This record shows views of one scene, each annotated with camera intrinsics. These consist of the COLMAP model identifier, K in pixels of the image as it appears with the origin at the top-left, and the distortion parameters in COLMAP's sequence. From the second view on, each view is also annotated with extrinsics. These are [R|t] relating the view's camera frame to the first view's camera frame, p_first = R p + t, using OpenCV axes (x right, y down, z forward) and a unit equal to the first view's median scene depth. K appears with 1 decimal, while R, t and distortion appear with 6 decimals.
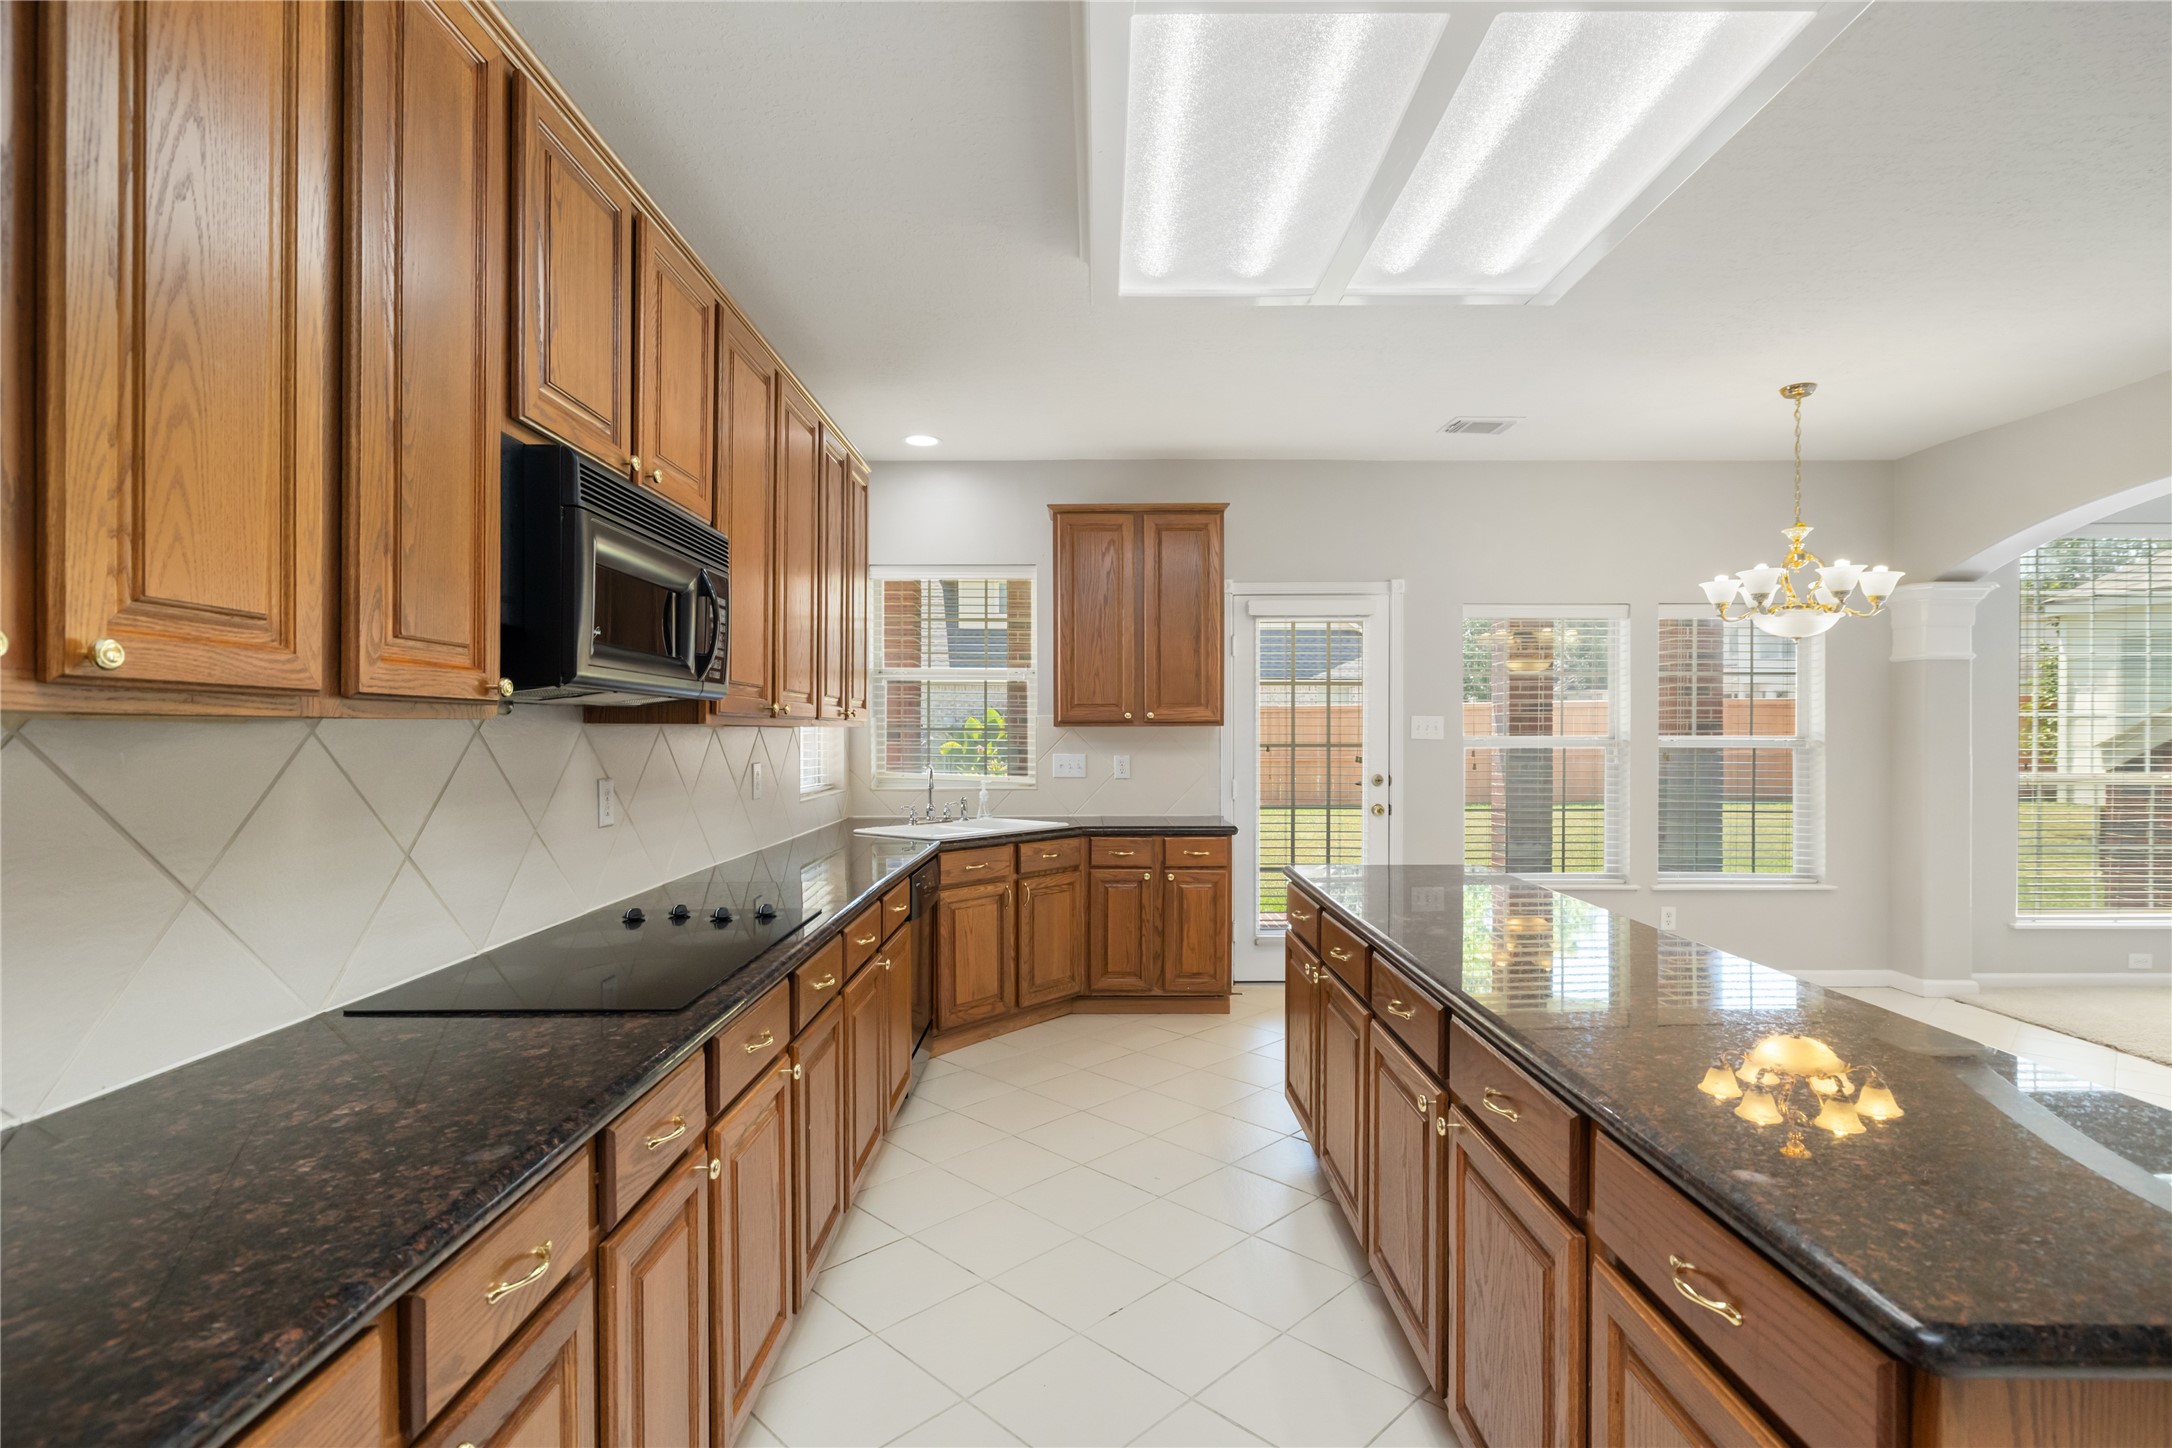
lens RADIAL K [[1054.8, 0, 1086.0], [0, 1054.8, 724.0], [0, 0, 1]] dist [-0.001020, -0.000072]
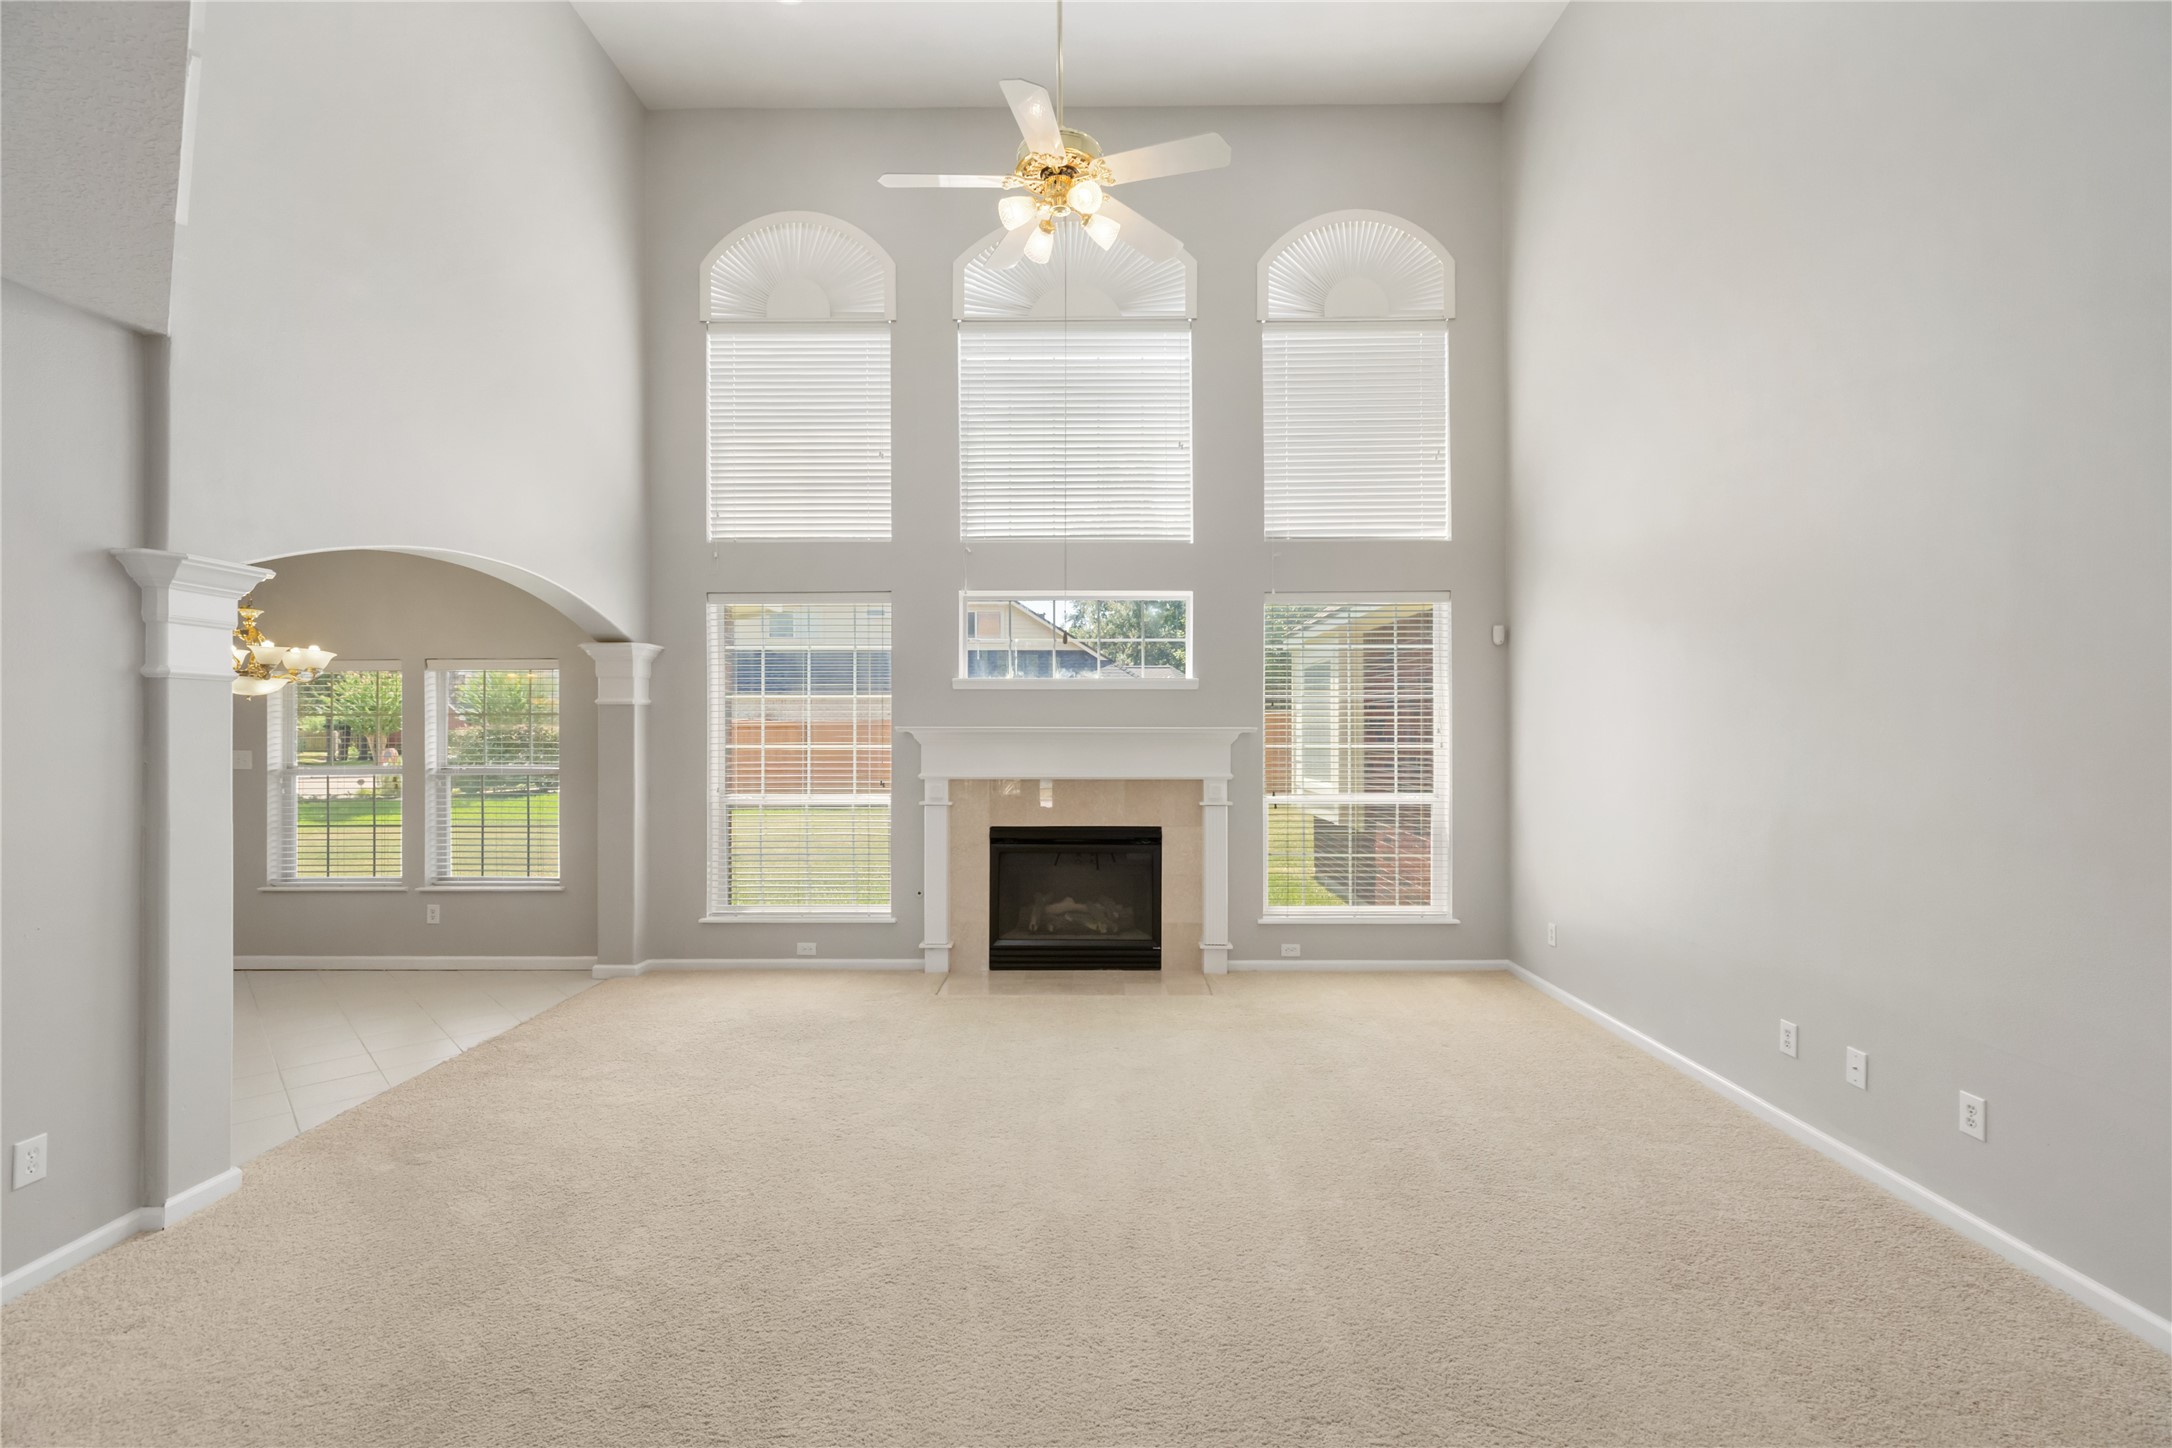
lens RADIAL K [[922.6, 0, 1091.3], [0, 922.6, 731.7], [0, 0, 1]] dist [0.000478, -0.000064]
pose [[0.999988, -0.000591, -0.004827, 1.419890], [0.000621, 0.999981, 0.006175, -0.039162], [0.004823, -0.006178, 0.999969, -0.088685]]
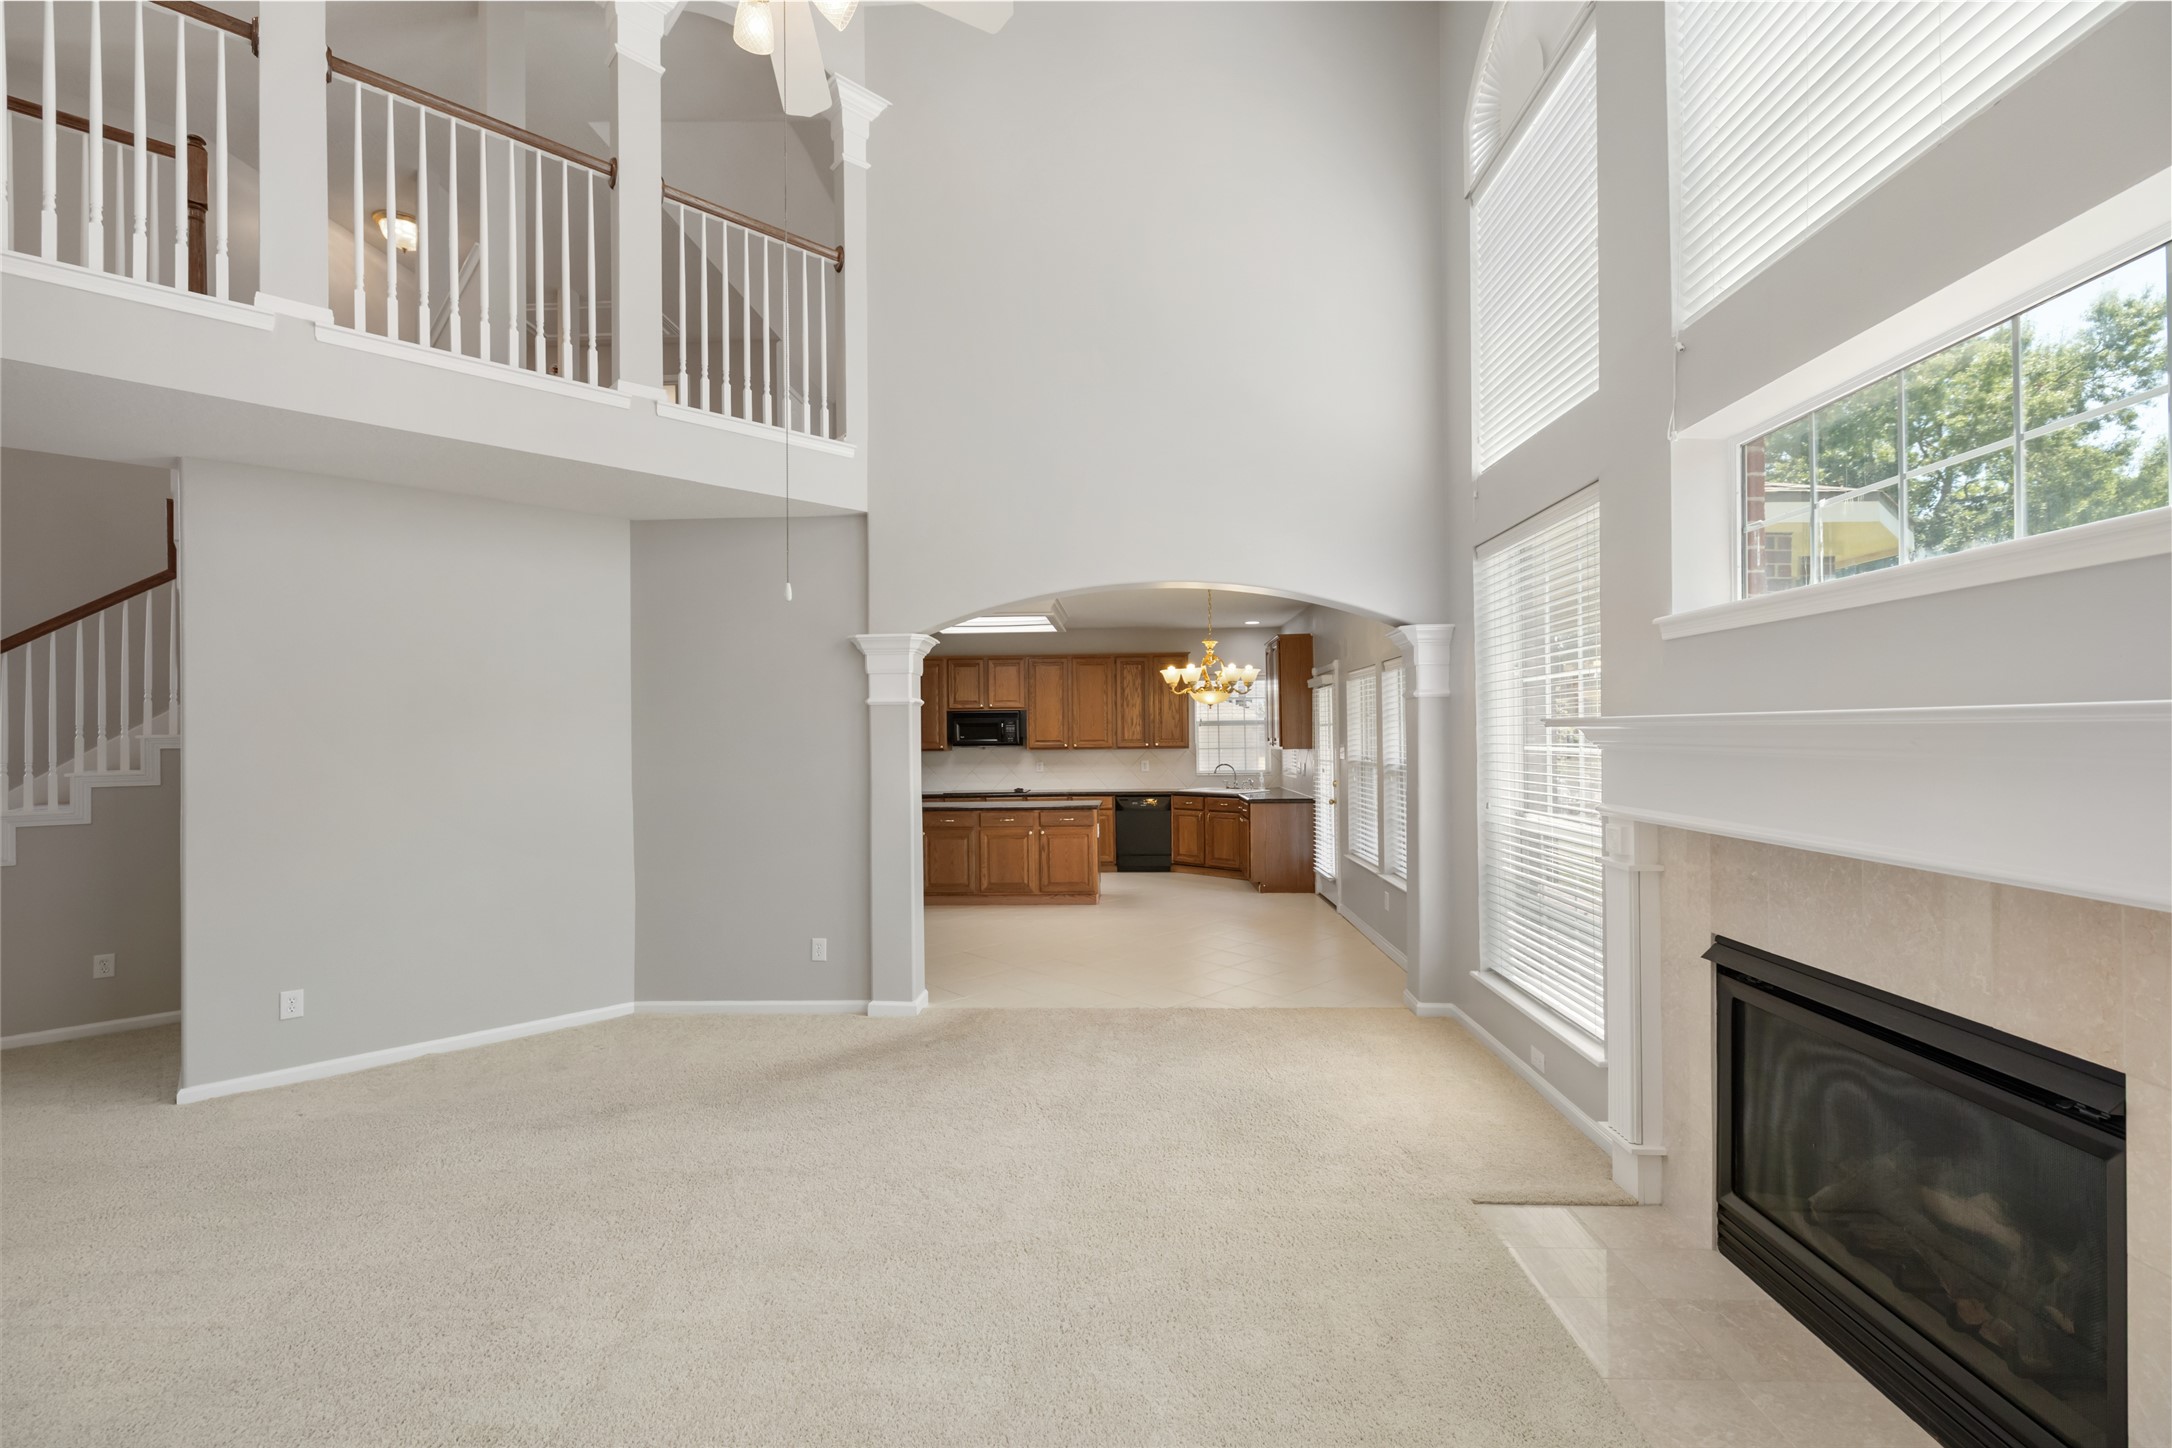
lens RADIAL K [[914.0, 0, 1092.4], [0, 914.0, 731.7], [0, 0, 1]] dist [0.001729, 0.000246]
pose [[-0.040696, -0.001849, -0.999170, 1.819272], [0.018007, 0.999835, -0.002584, -0.033406], [0.999009, -0.018098, -0.040656, 0.727332]]
